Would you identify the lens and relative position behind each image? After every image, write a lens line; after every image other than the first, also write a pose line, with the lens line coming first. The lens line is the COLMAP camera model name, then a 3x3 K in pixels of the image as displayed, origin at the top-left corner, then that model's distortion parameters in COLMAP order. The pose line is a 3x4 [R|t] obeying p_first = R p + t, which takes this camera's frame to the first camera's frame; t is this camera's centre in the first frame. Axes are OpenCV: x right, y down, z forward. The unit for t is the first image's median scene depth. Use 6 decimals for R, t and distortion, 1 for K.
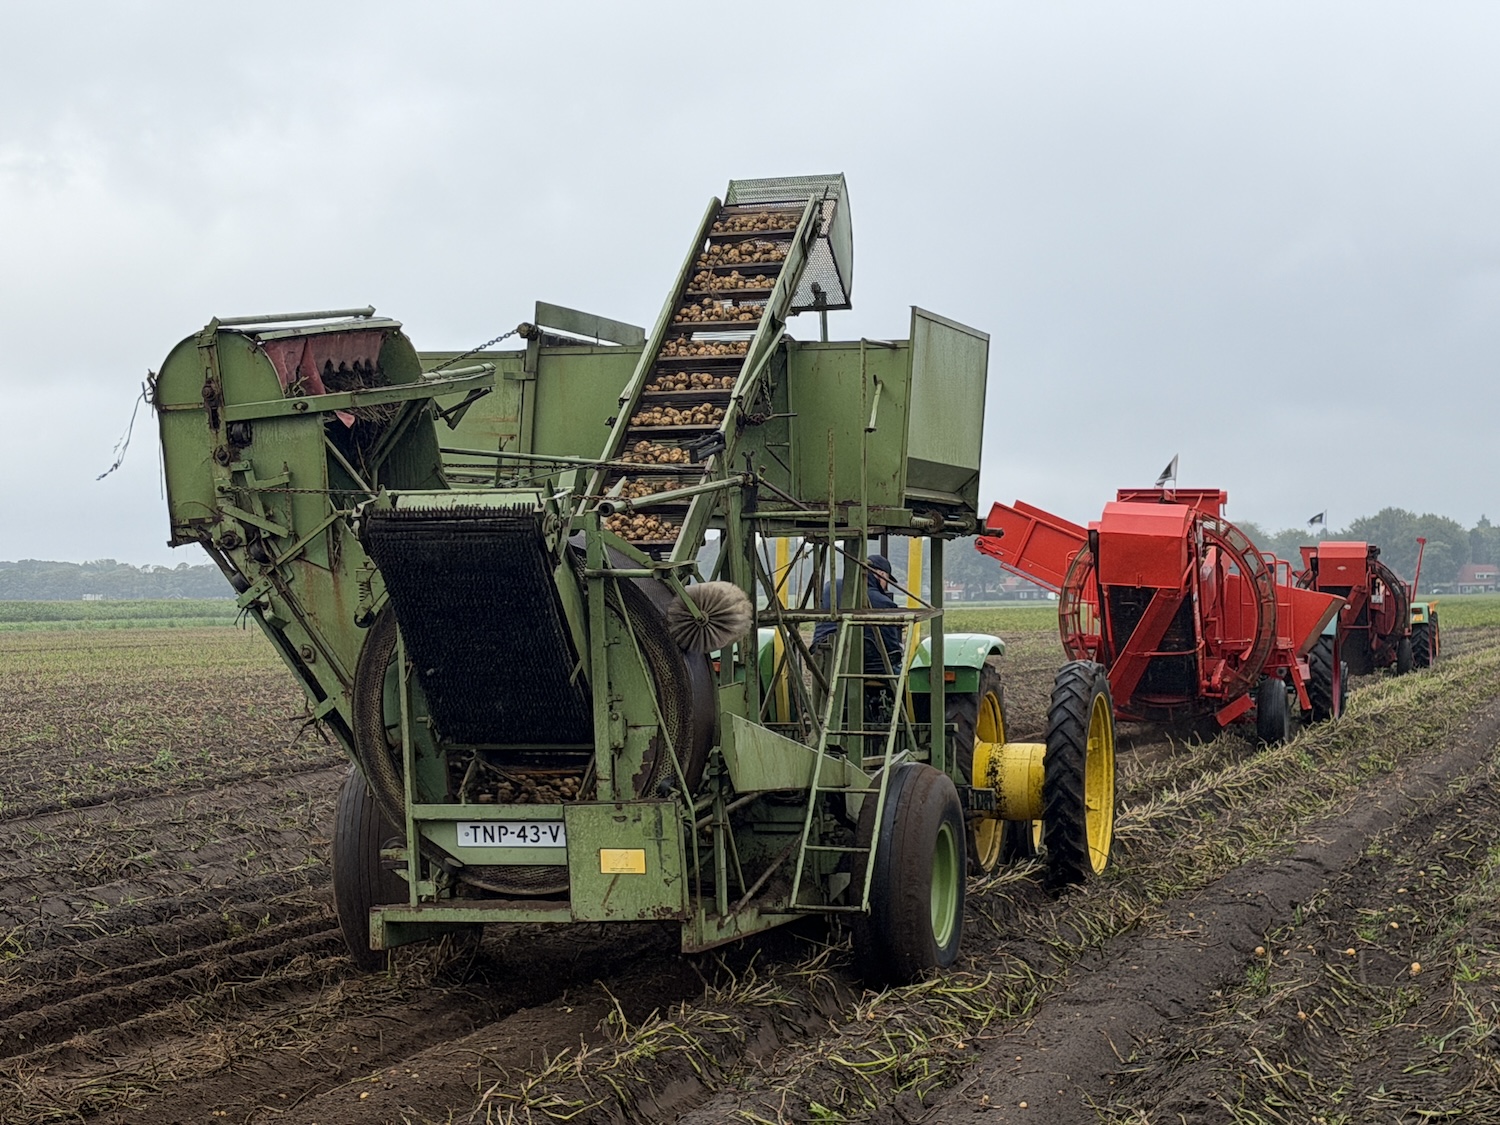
lens RADIAL K [[3225.8, 0, 743.3], [0, 3225.8, 569.3], [0, 0, 1]] dist [0.275717, 0.000000]
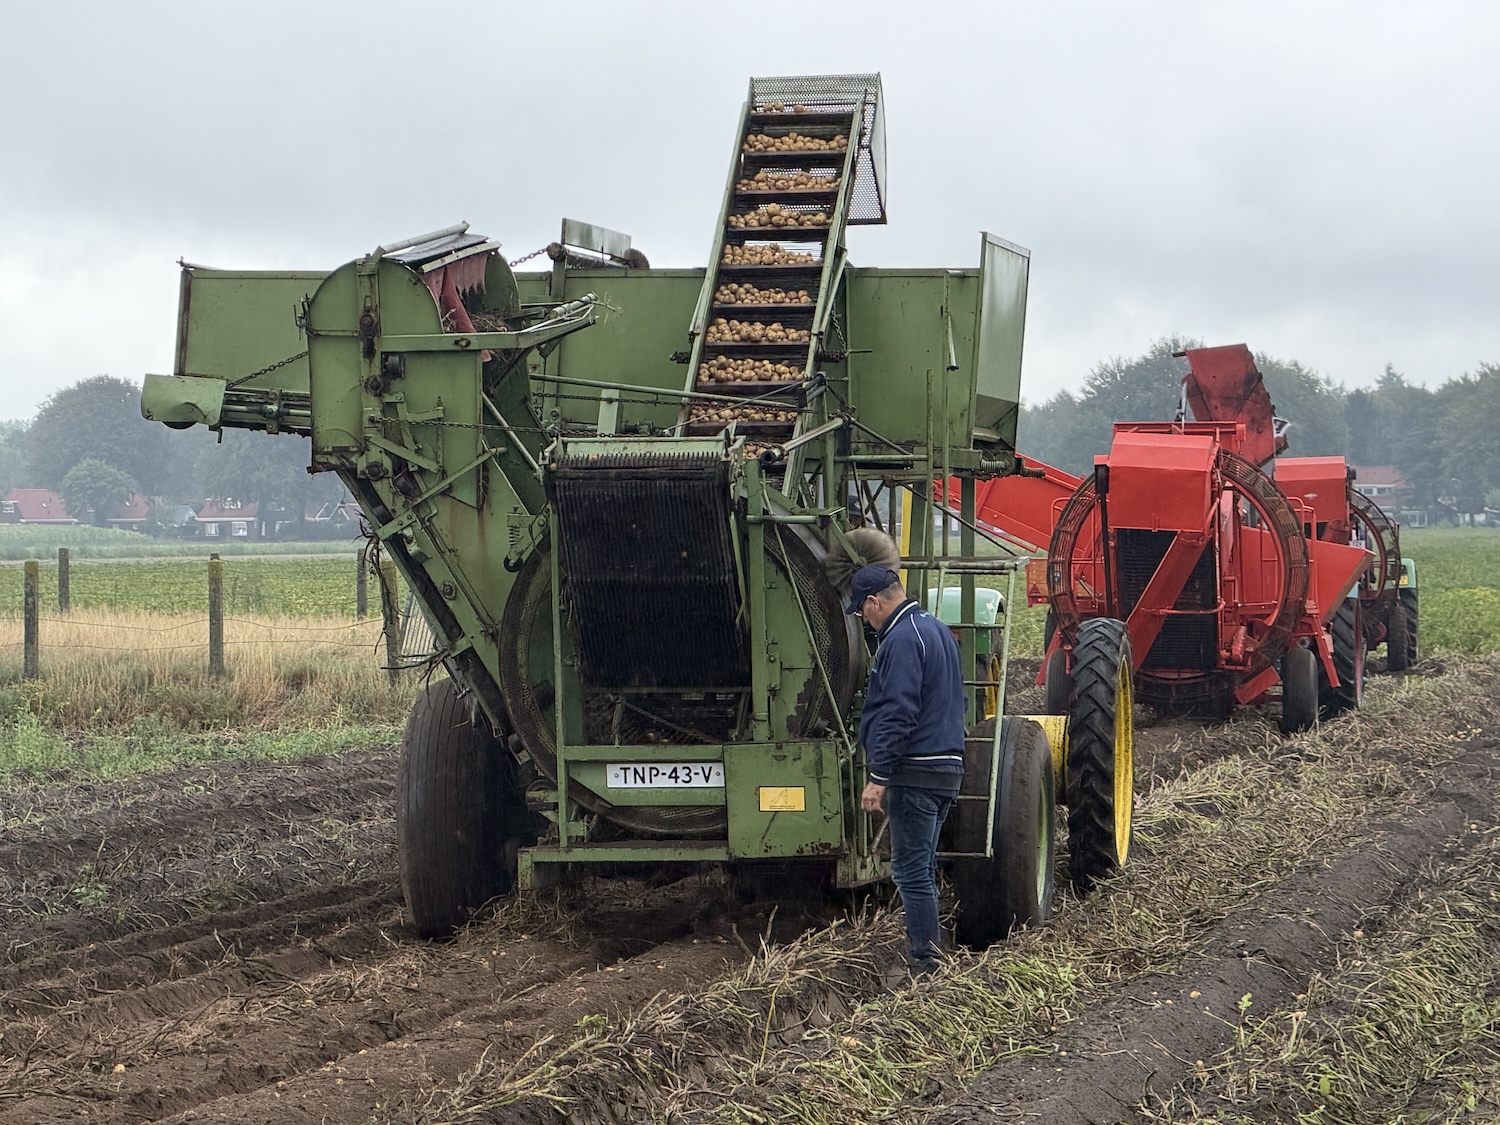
lens RADIAL K [[6509.7, 0, 750.6], [0, 6509.7, 561.1], [0, 0, 1]] dist [0.117485, 0.000000]
pose [[0.992884, 0.003239, 0.119045, -0.275817], [-0.004312, 0.999952, 0.008757, -0.003440], [-0.119011, -0.009208, 0.992850, -0.991294]]
